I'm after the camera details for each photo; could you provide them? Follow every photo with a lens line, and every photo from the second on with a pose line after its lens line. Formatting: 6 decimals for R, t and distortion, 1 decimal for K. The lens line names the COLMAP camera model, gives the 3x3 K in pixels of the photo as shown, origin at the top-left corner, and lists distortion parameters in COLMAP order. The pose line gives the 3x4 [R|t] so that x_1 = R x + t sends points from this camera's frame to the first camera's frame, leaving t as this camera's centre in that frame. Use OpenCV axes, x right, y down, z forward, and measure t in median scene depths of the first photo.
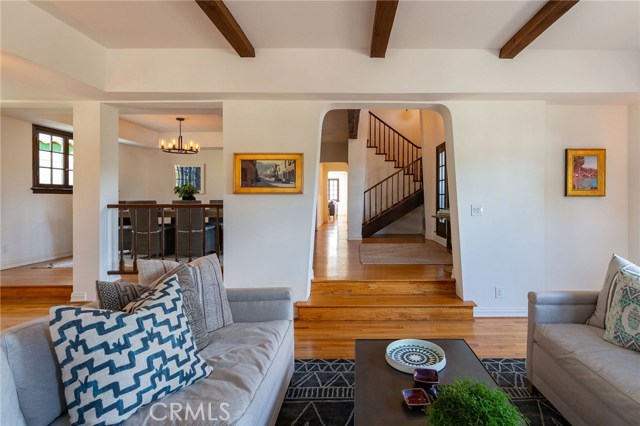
lens RADIAL K [[308.3, 0, 319.5], [0, 308.3, 201.5], [0, 0, 1]] dist [-0.001168, -0.000350]
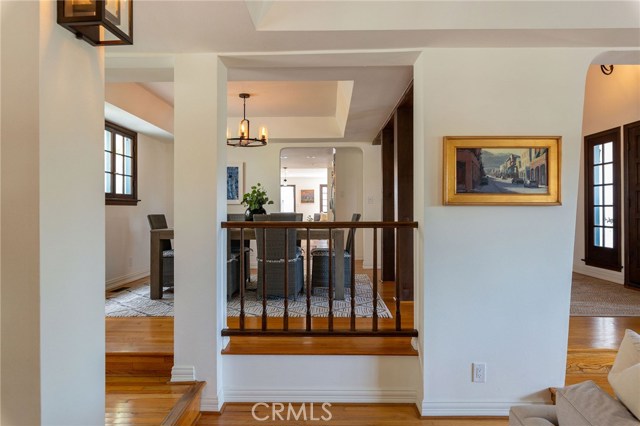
lens RADIAL K [[404.9, 0, 320.0], [0, 404.9, 213.0], [0, 0, 1]] dist [-0.000359, 0.000108]
pose [[0.999234, 0.002885, -0.039035, -0.483767], [-0.003039, 0.999988, -0.003900, -0.005663], [0.039024, 0.004015, 0.999230, 0.208784]]
